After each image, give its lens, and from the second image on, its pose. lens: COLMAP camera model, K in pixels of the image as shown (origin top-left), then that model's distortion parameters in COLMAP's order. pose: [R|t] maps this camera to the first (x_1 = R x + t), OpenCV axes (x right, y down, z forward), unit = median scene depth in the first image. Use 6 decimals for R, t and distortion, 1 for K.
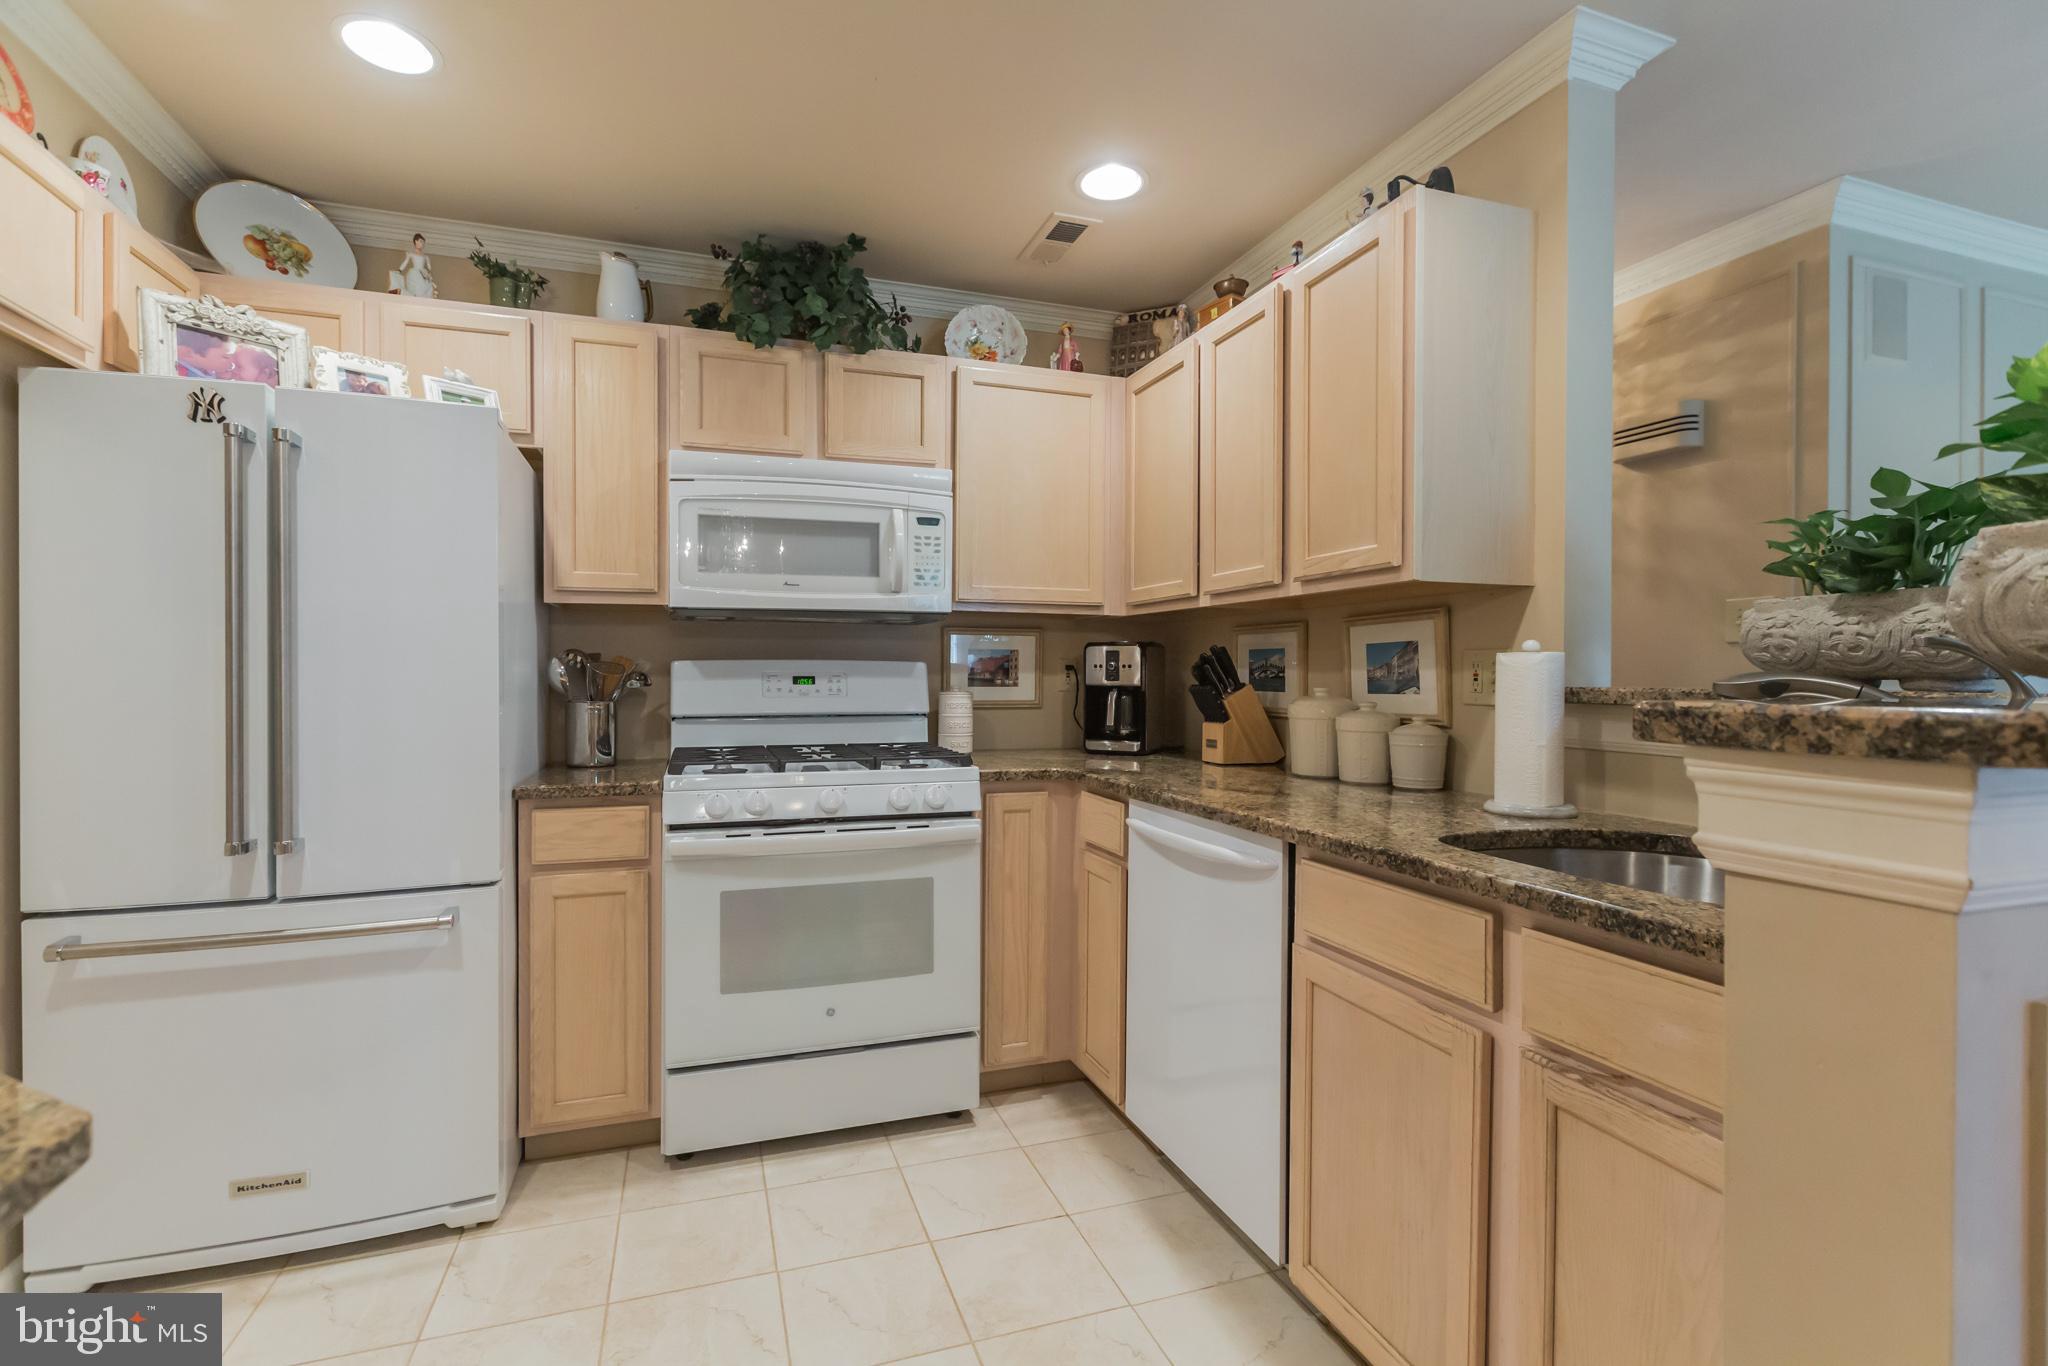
lens RADIAL K [[924.0, 0, 1015.8], [0, 924.0, 667.1], [0, 0, 1]] dist [-0.000823, -0.000005]
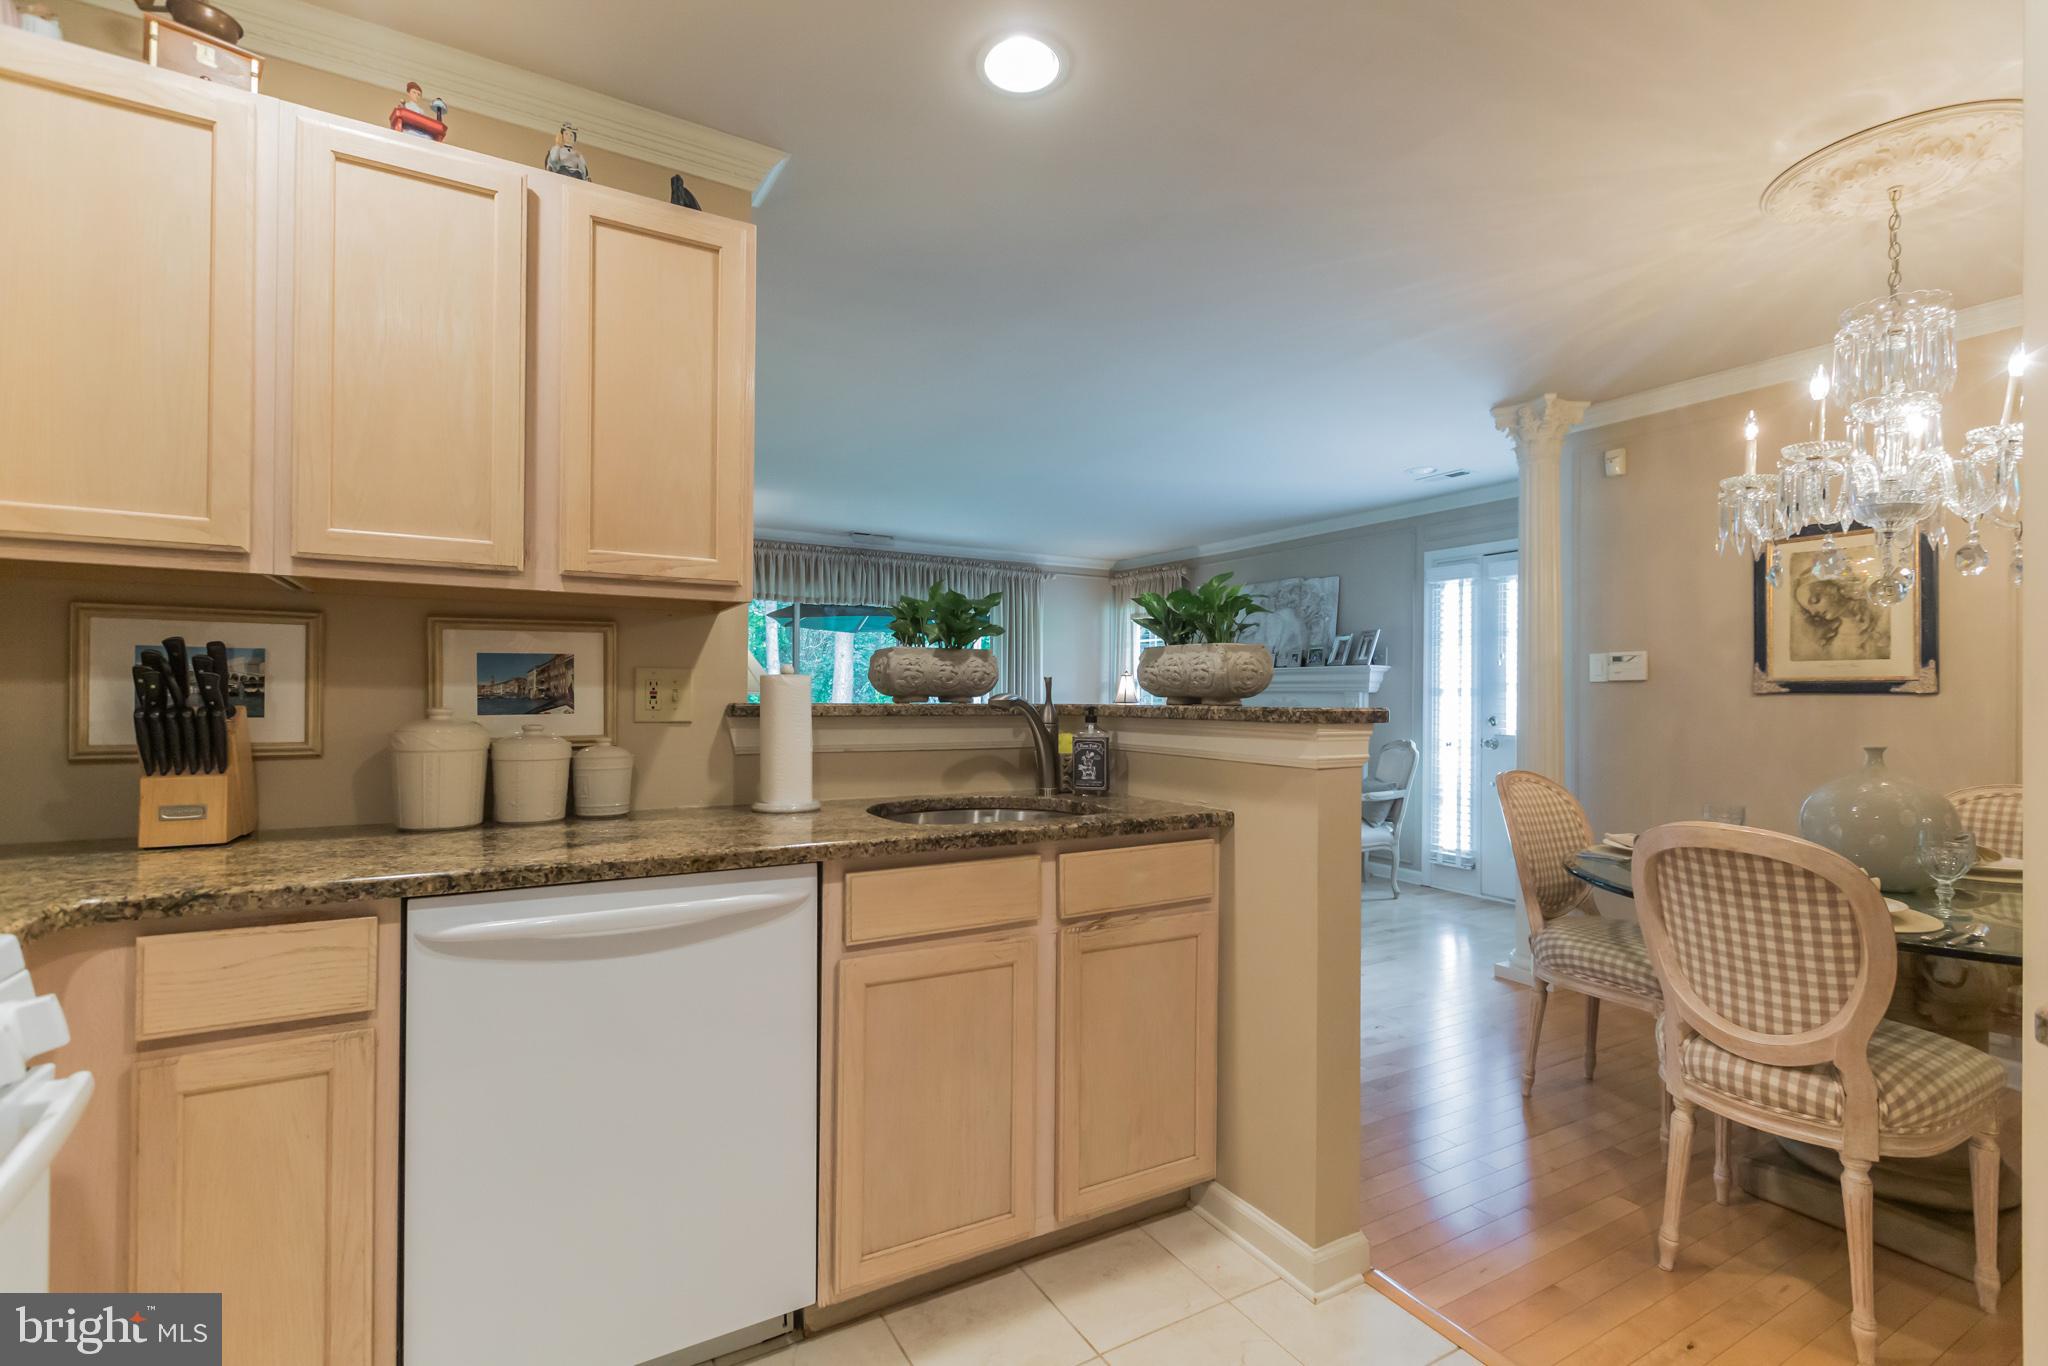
lens RADIAL K [[923.5, 0, 1025.8], [0, 923.5, 690.1], [0, 0, 1]] dist [0.001826, -0.001294]
pose [[-0.188969, 0.001826, 0.981981, -0.481341], [-0.014877, 0.999878, -0.004723, 0.004015], [-0.981870, -0.015501, -0.188919, 0.640625]]
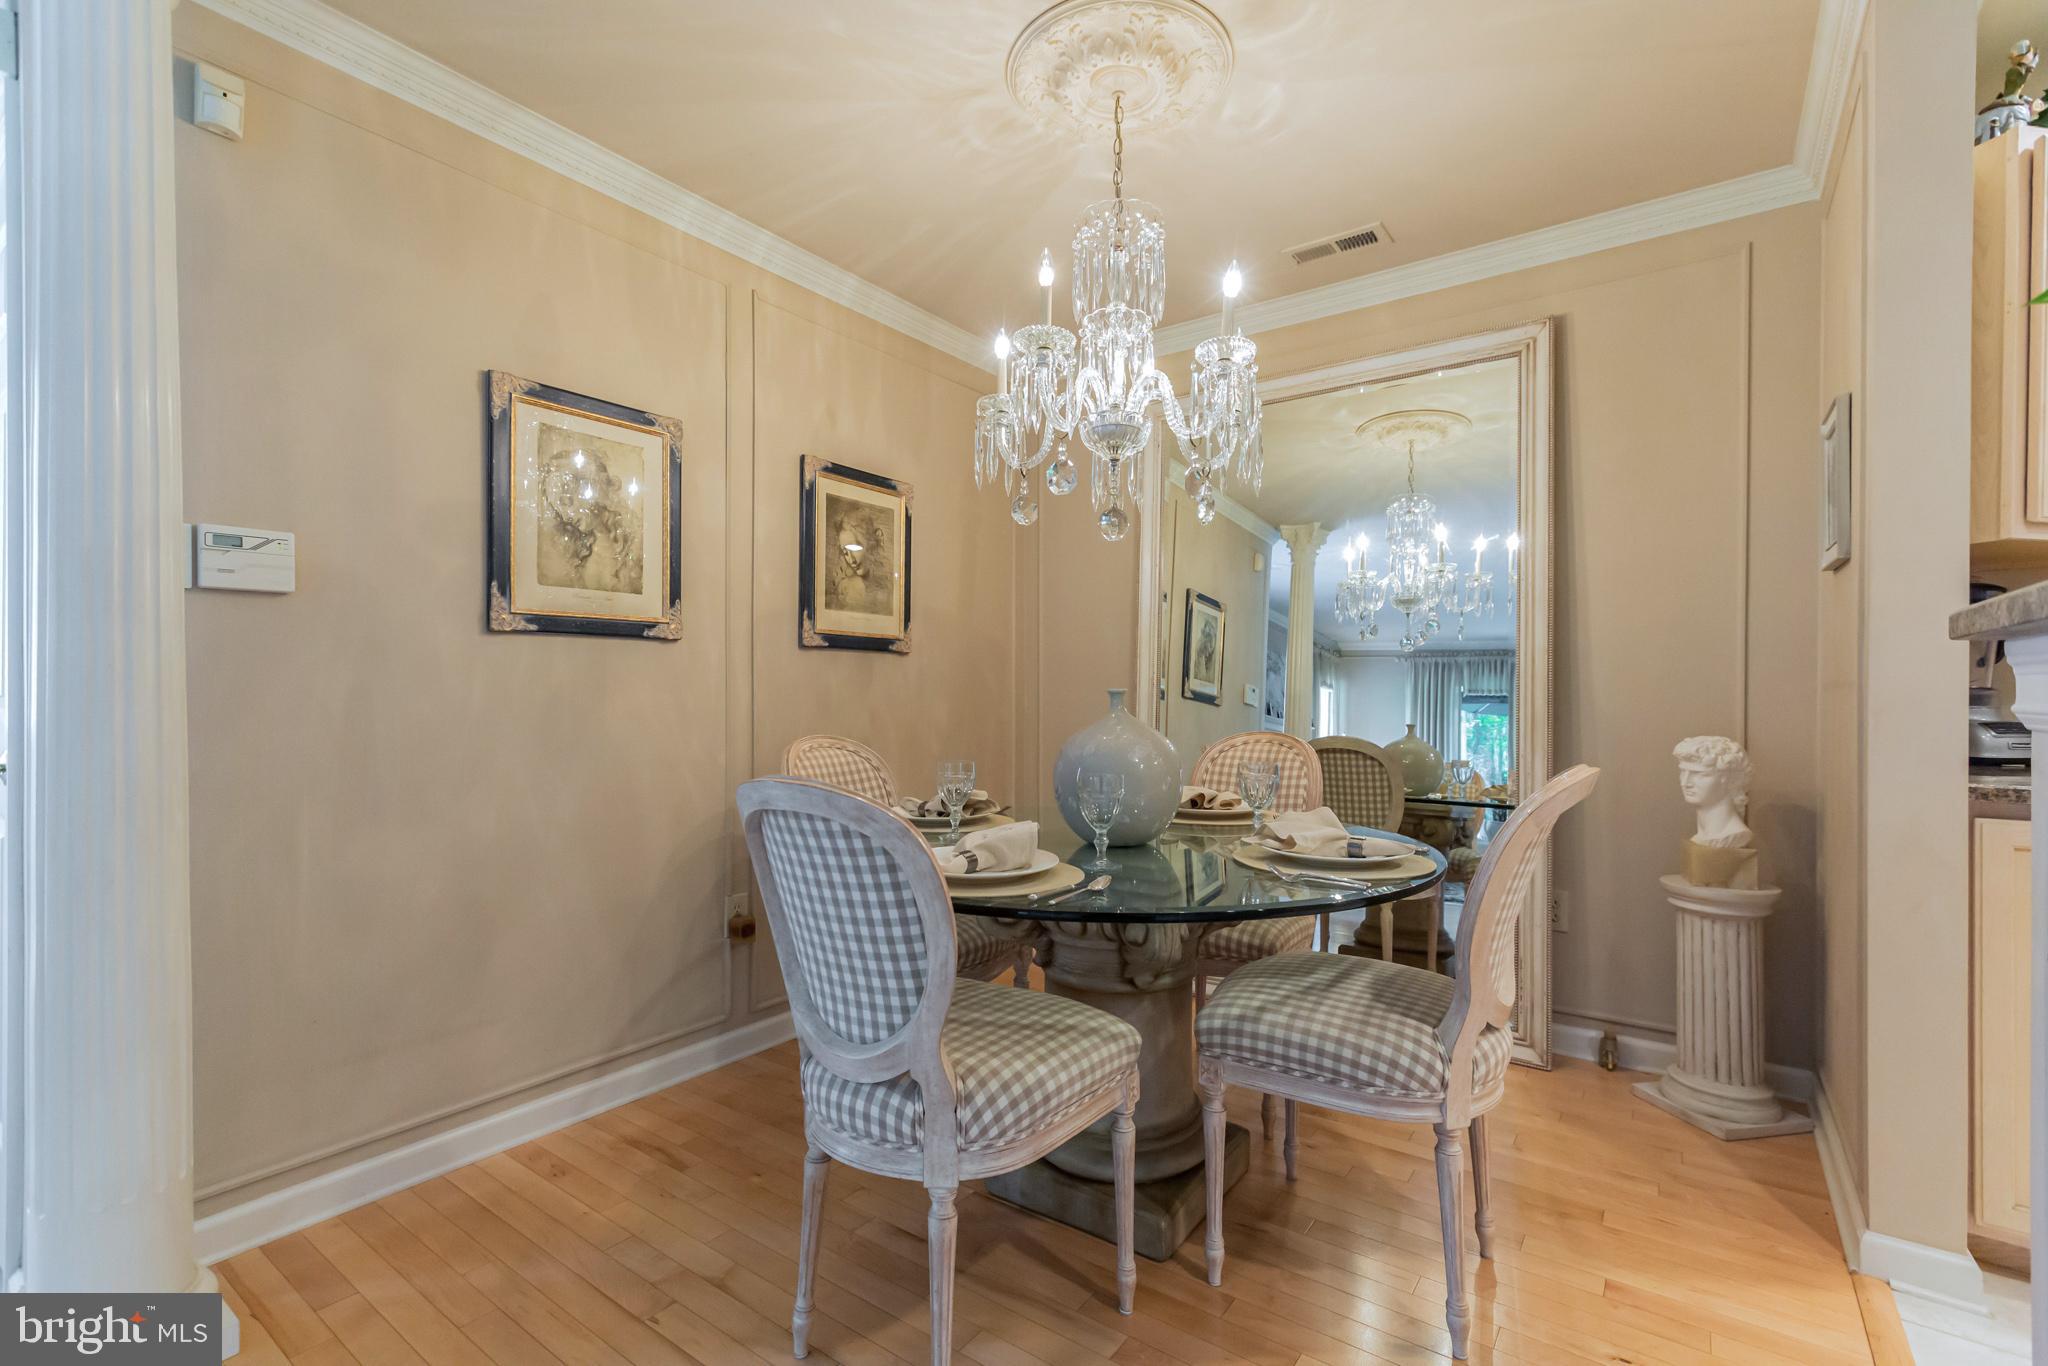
lens RADIAL K [[916.1, 0, 1028.7], [0, 916.1, 689.8], [0, 0, 1]] dist [0.000080, -0.000331]
pose [[-0.823426, -0.005025, -0.567401, 0.748299], [-0.002210, 0.999982, -0.005649, 0.045706], [0.567419, -0.003397, -0.823422, 0.295682]]
